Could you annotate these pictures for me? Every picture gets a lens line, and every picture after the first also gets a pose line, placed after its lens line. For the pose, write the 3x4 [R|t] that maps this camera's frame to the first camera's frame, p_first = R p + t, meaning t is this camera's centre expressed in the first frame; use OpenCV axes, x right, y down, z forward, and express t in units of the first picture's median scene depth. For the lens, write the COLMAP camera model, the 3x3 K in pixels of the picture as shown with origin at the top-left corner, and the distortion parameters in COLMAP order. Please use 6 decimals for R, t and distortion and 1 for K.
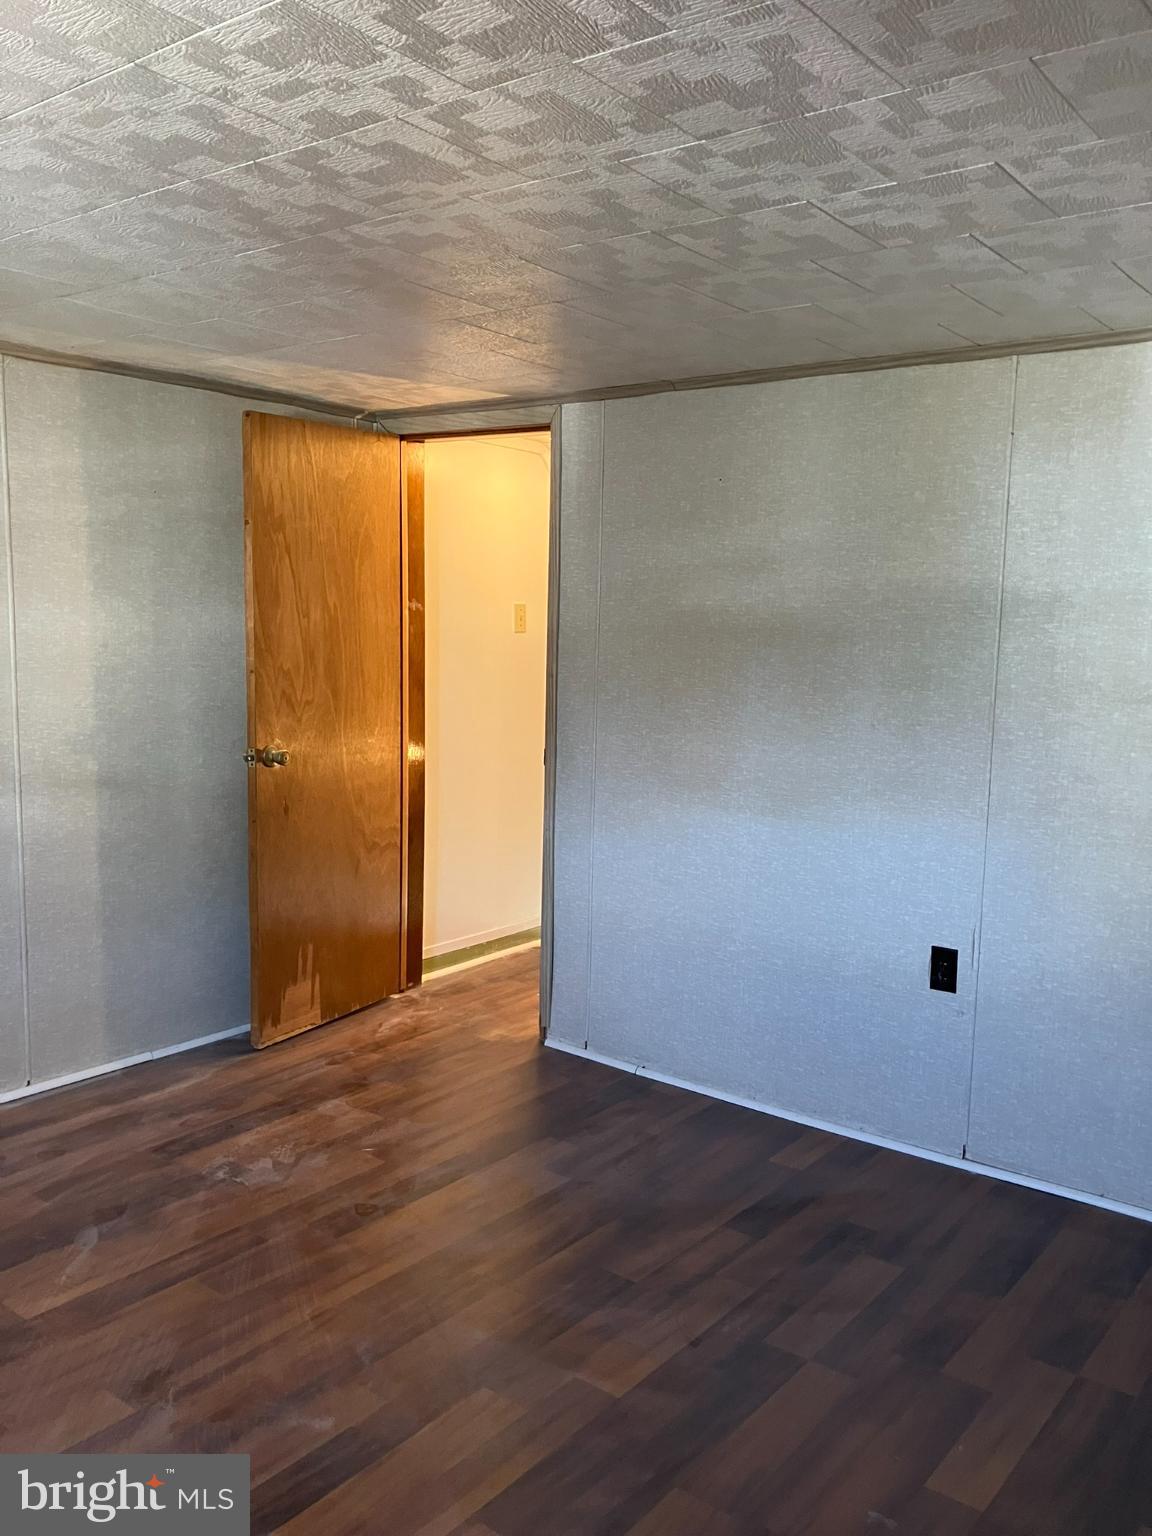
lens RADIAL K [[1265.2, 0, 577.2], [0, 1265.2, 766.5], [0, 0, 1]] dist [0.030795, -0.045988]
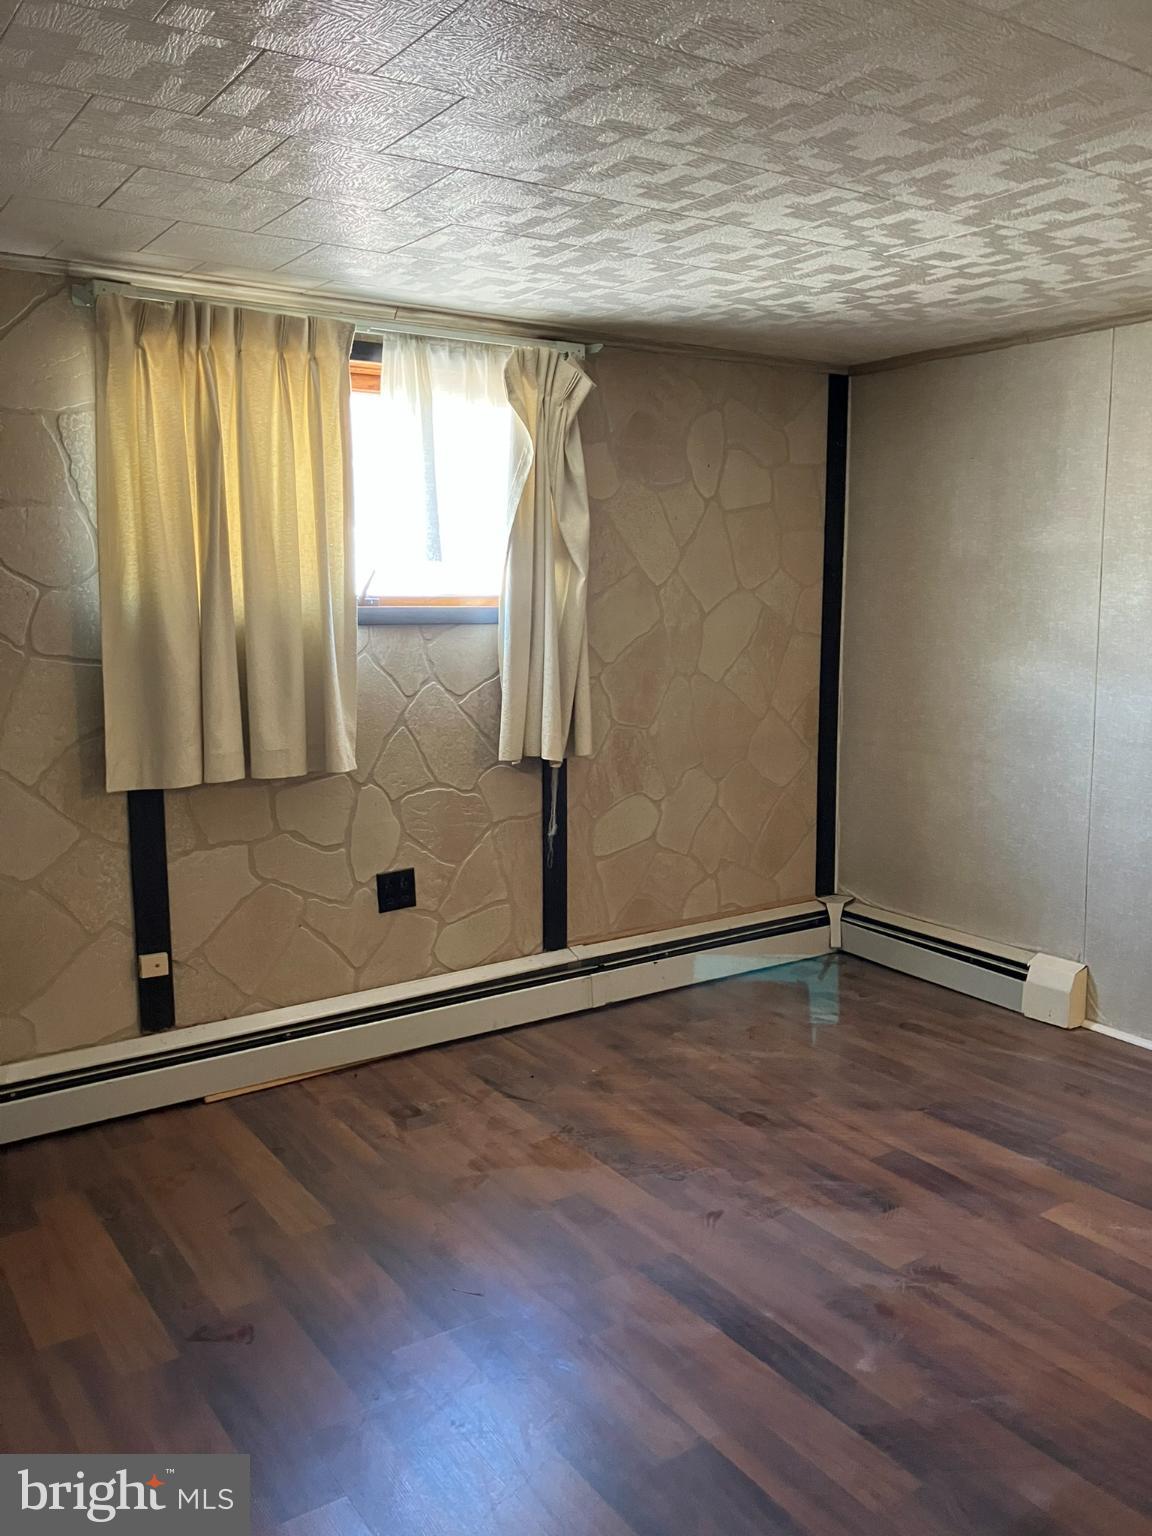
lens RADIAL K [[1265.2, 0, 603.9], [0, 1265.2, 771.8], [0, 0, 1]] dist [0.030795, -0.045988]
pose [[-0.307835, 0.120521, -0.943775, 0.685298], [-0.108615, 0.981008, 0.160703, -0.075209], [0.945220, 0.151979, -0.288899, 0.928479]]
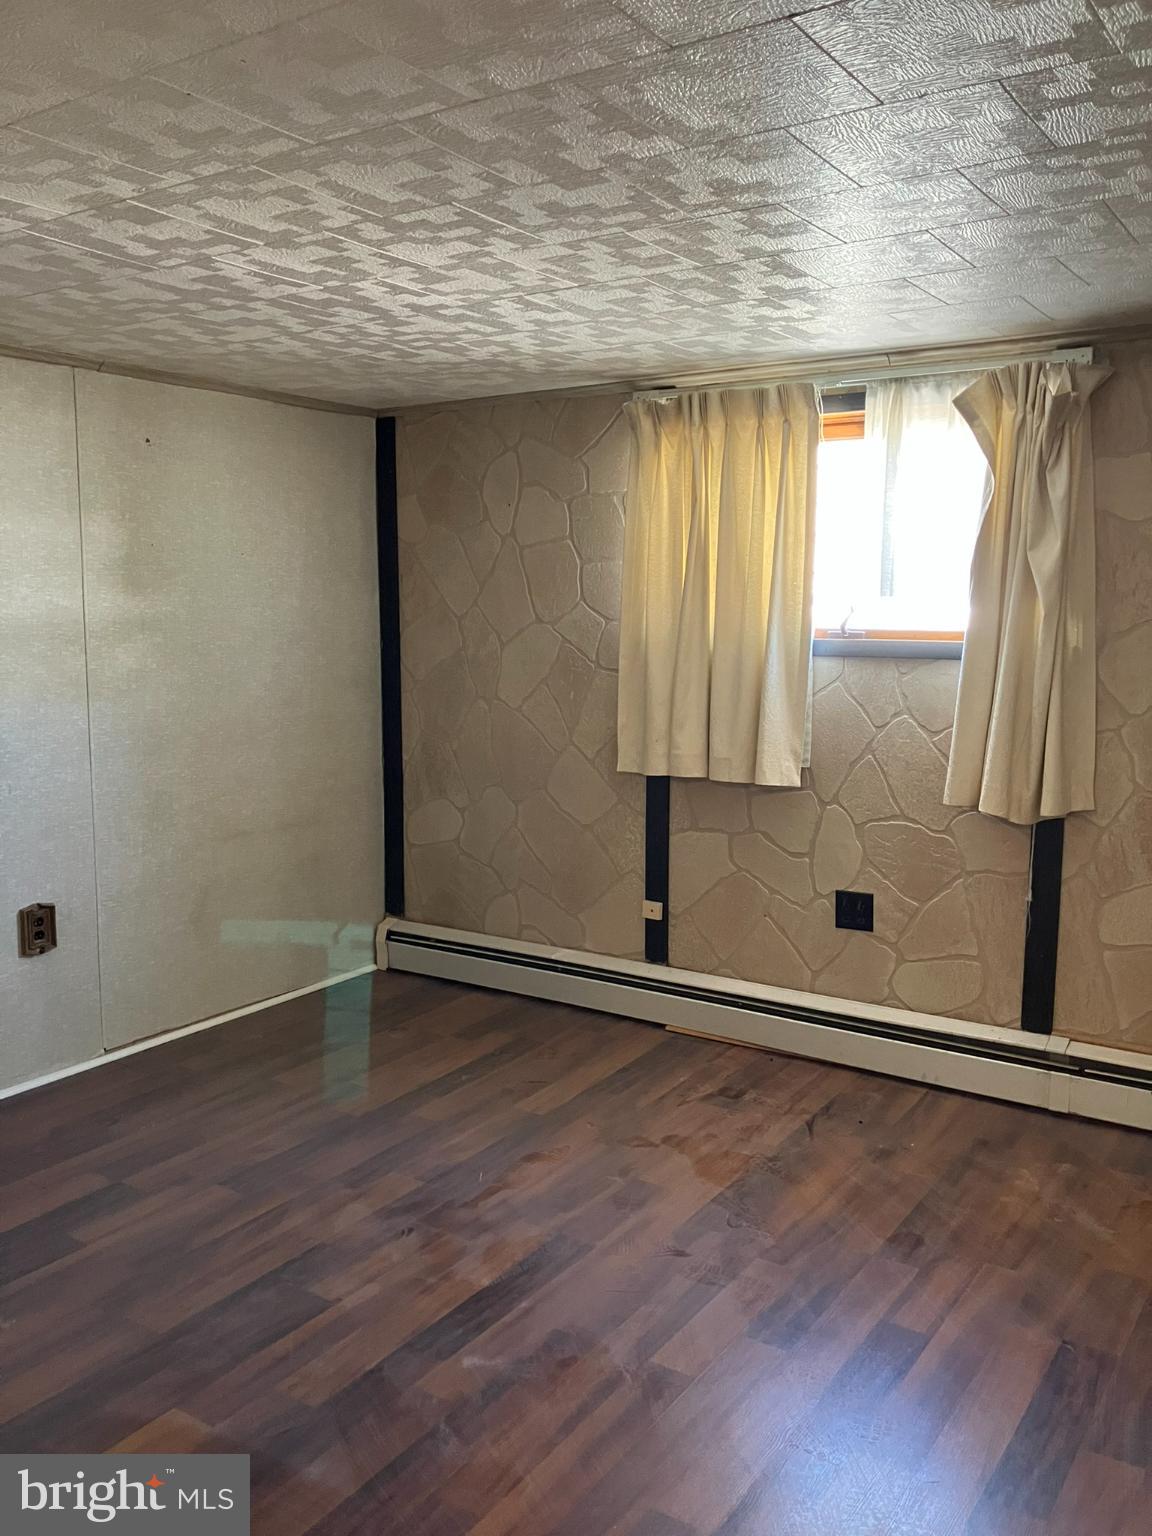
lens RADIAL K [[1265.2, 0, 573.3], [0, 1265.2, 767.7], [0, 0, 1]] dist [0.030795, -0.045988]
pose [[-0.998310, -0.014917, -0.056158, -0.198099], [-0.027829, 0.971174, 0.236741, -0.202427], [0.051007, 0.237904, -0.969949, 1.742521]]
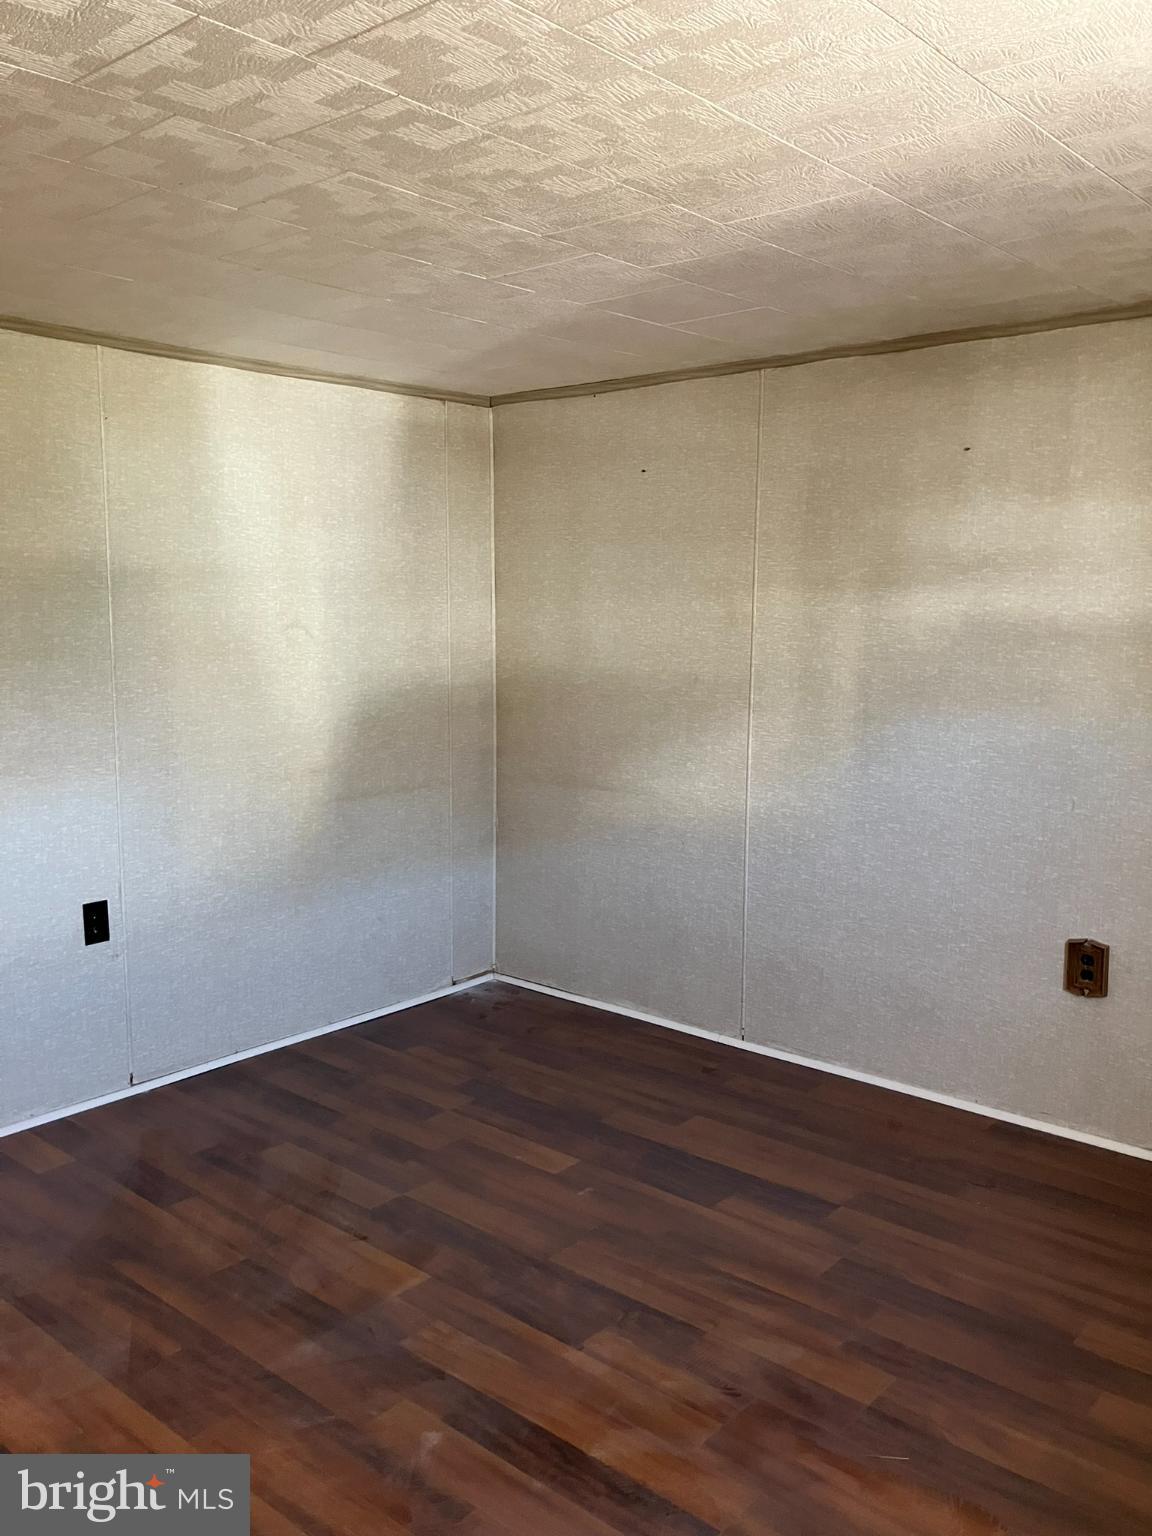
lens RADIAL K [[1265.2, 0, 603.8], [0, 1265.2, 758.5], [0, 0, 1]] dist [0.030795, -0.045988]
pose [[0.051057, -0.144376, 0.988205, -0.973292], [0.109897, 0.984298, 0.138128, -0.099999], [-0.992631, 0.101549, 0.066122, 0.684274]]
